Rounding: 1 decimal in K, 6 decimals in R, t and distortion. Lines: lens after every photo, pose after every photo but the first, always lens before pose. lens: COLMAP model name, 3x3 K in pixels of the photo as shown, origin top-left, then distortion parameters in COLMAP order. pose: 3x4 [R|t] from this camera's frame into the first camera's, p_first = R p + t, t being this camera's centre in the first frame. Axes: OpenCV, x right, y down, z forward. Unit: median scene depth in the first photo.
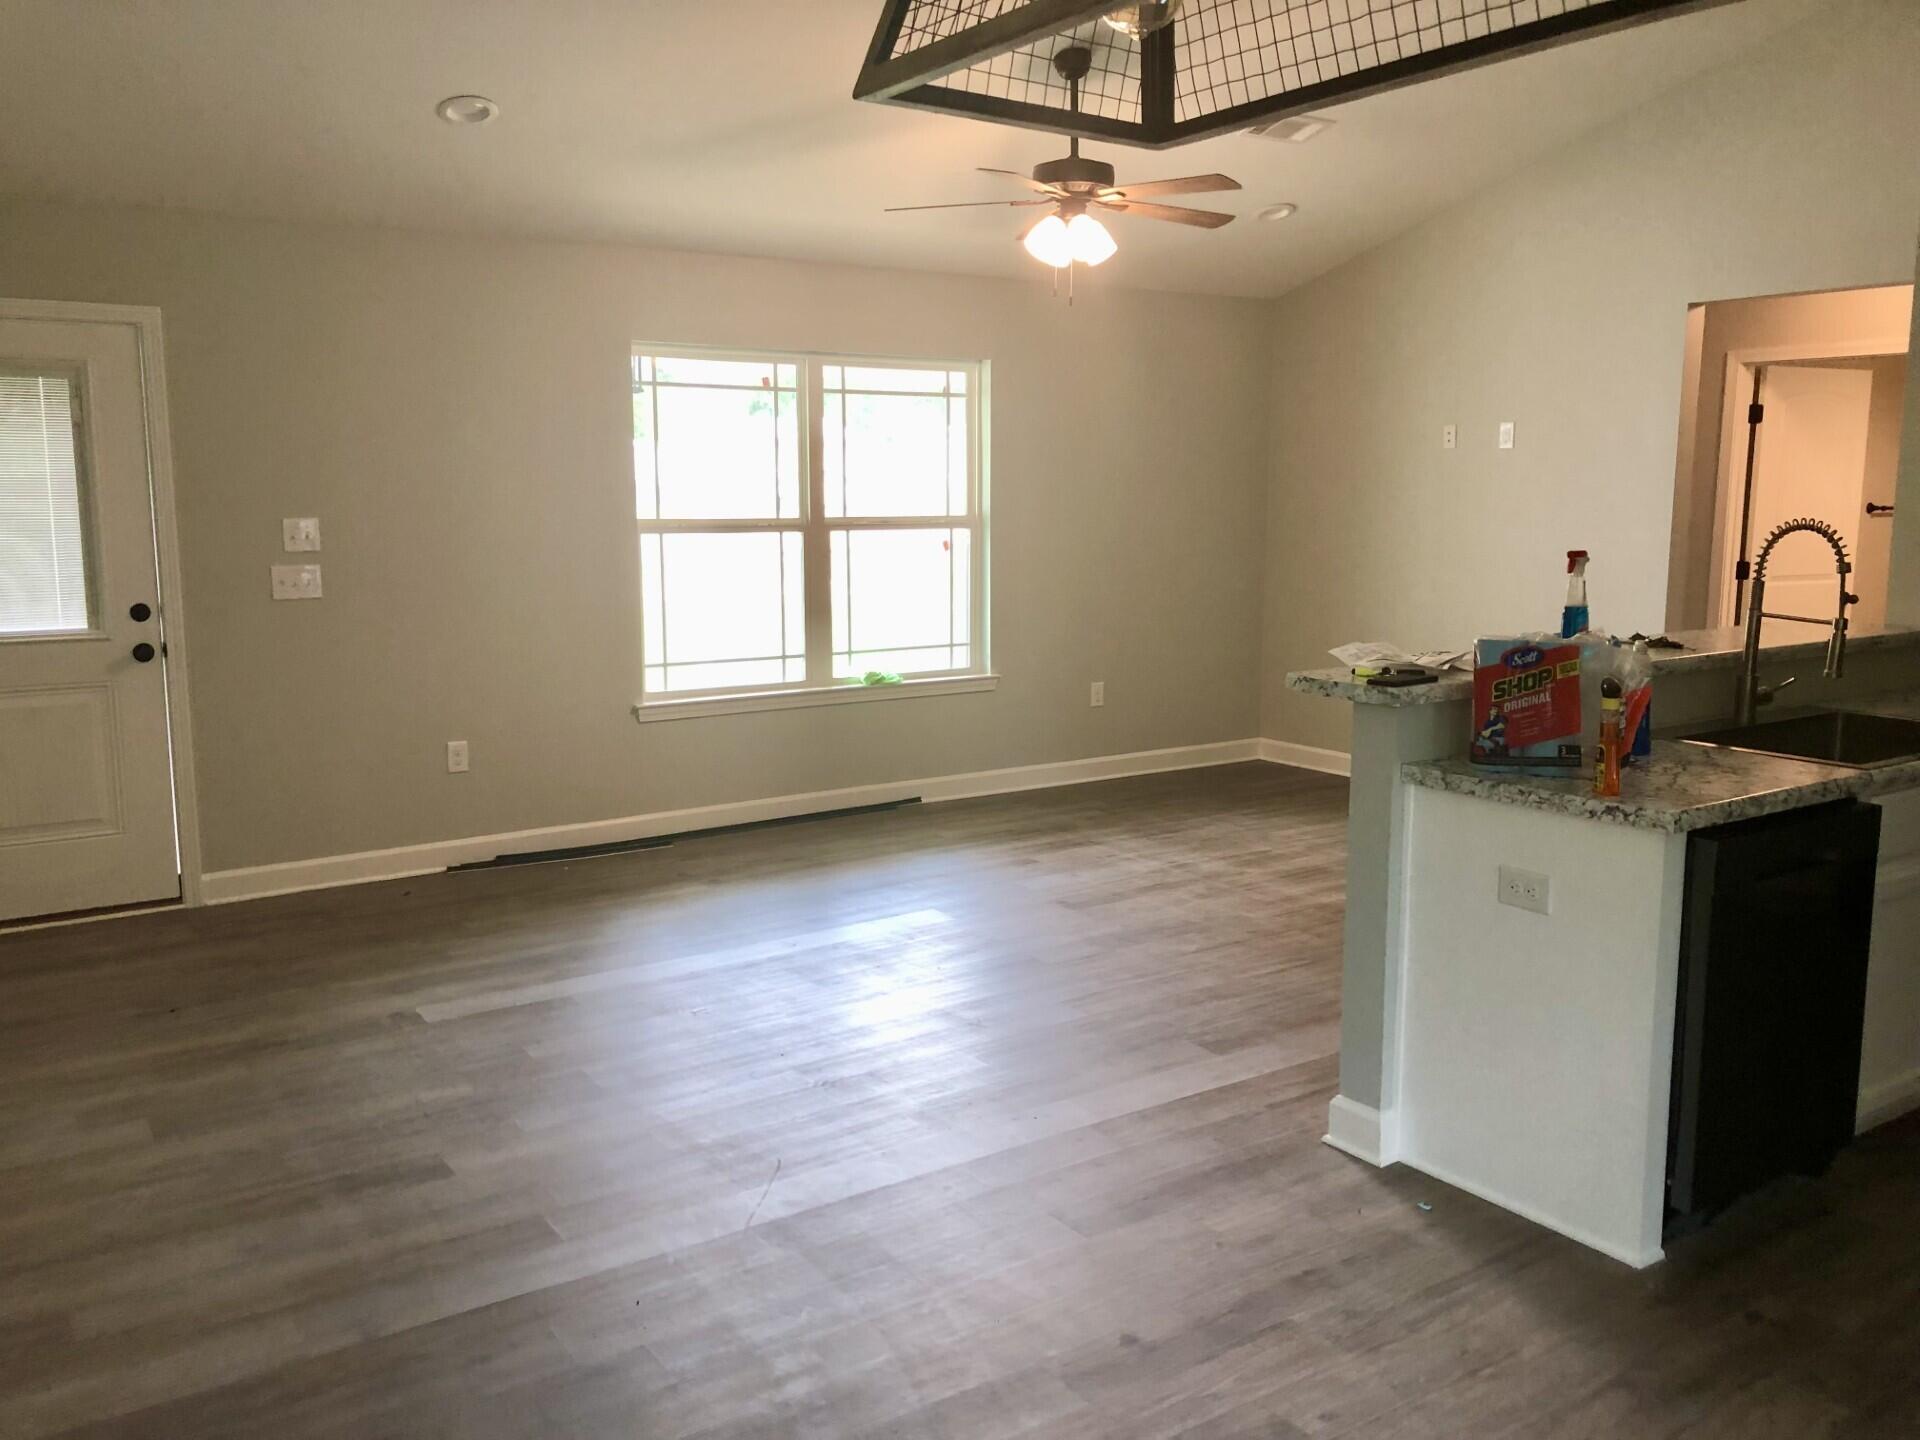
lens RADIAL K [[1578.2, 0, 960.0], [0, 1578.2, 720.0], [0, 0, 1]] dist [0.088503, -0.241363]
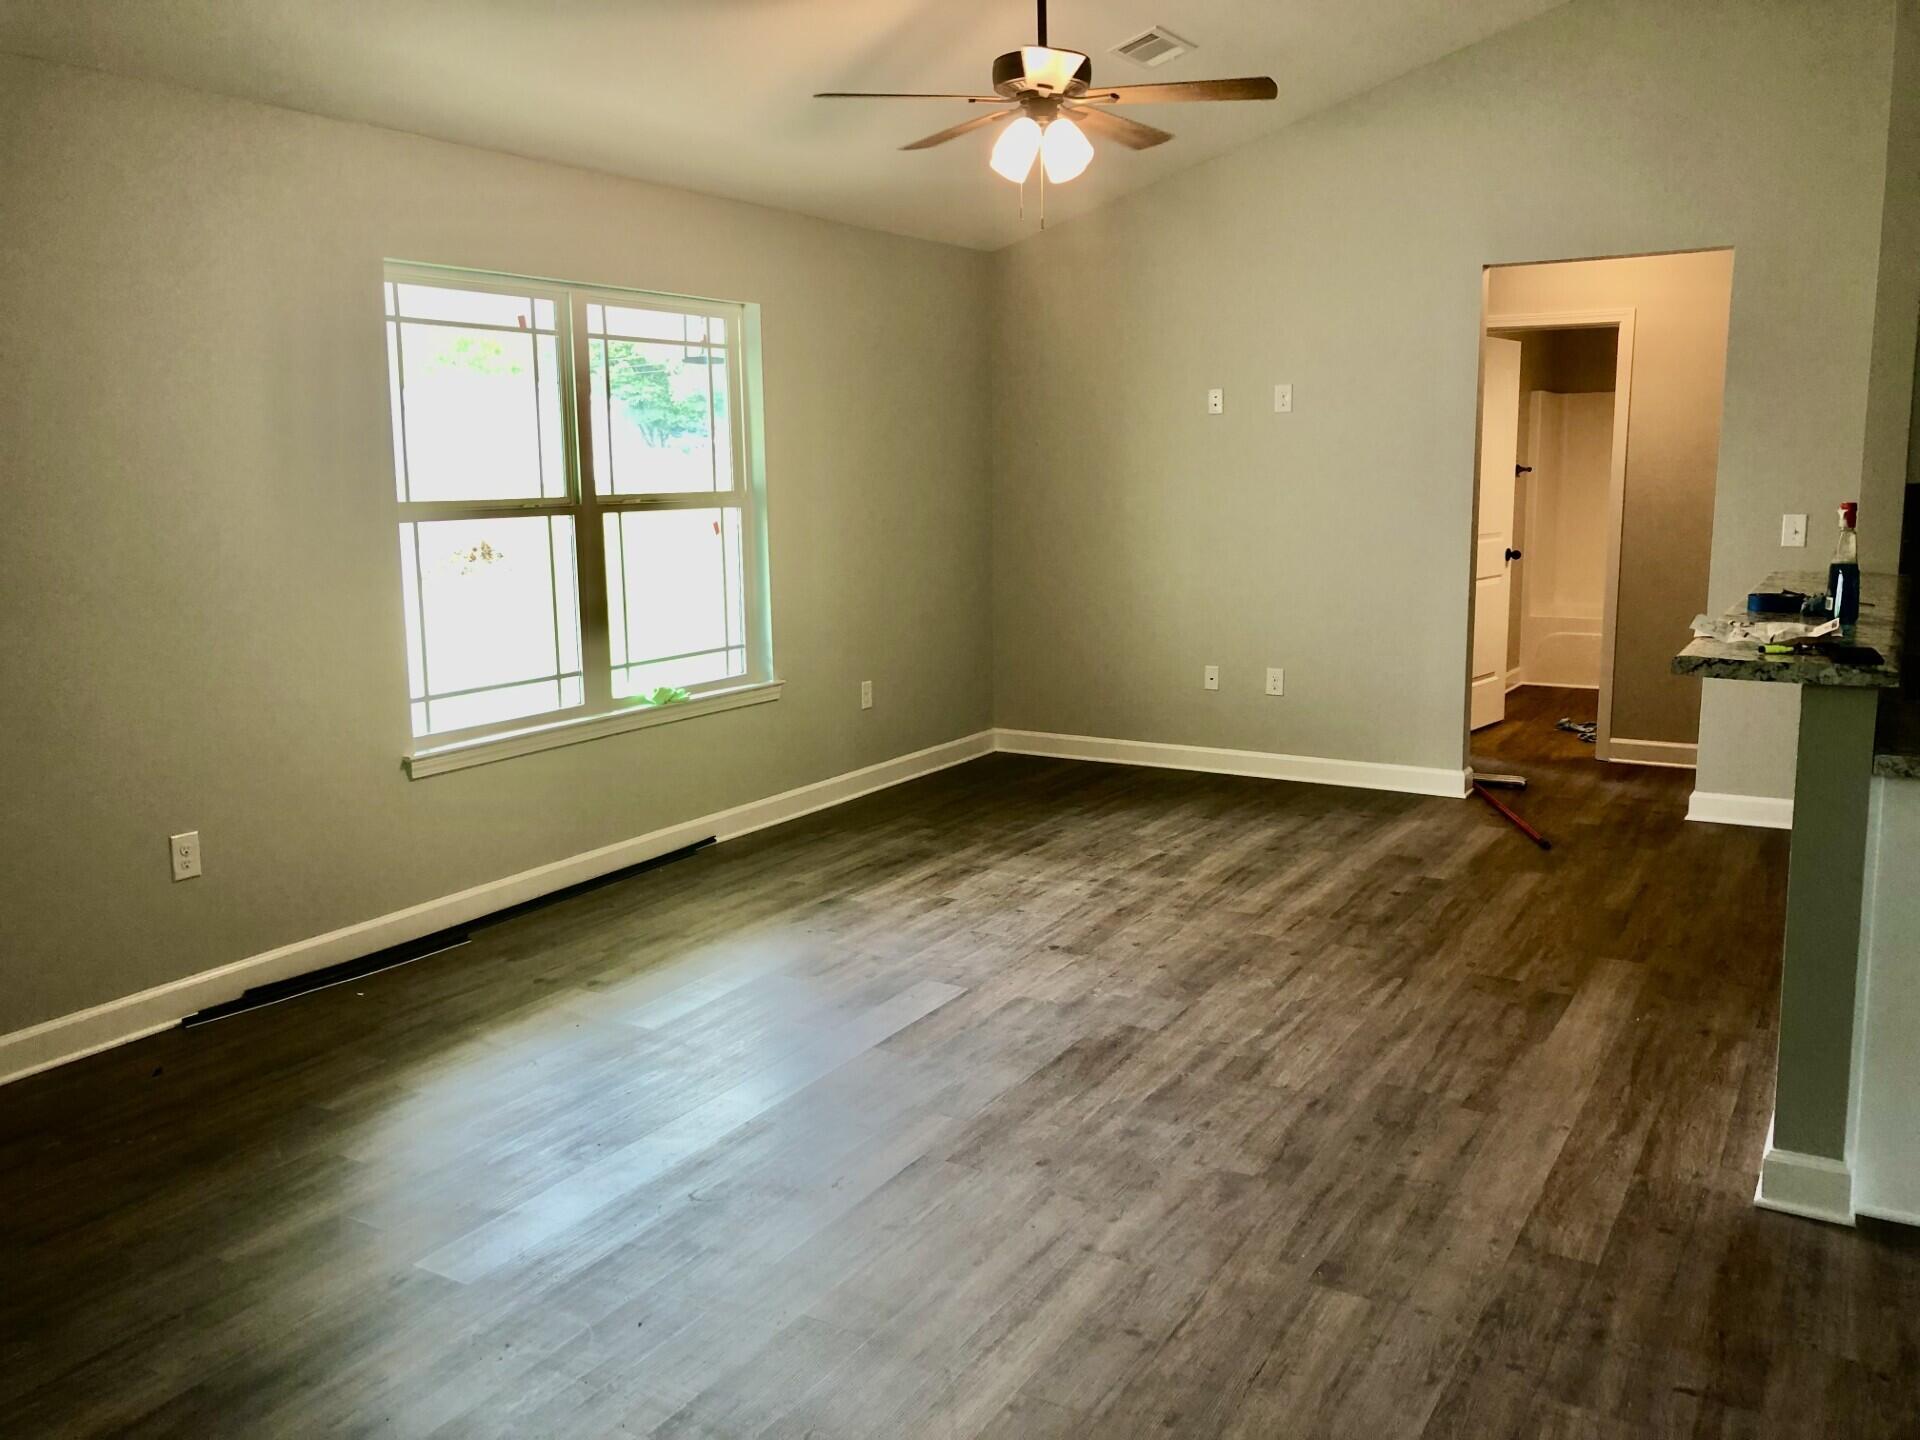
lens RADIAL K [[1555.3, 0, 960.0], [0, 1555.3, 720.0], [0, 0, 1]] dist [-0.005407, 0.005669]
pose [[0.907541, -0.080562, 0.412163, -0.251665], [0.076053, 0.996728, 0.027361, -0.024845], [-0.413019, 0.006515, 0.910699, 0.223996]]
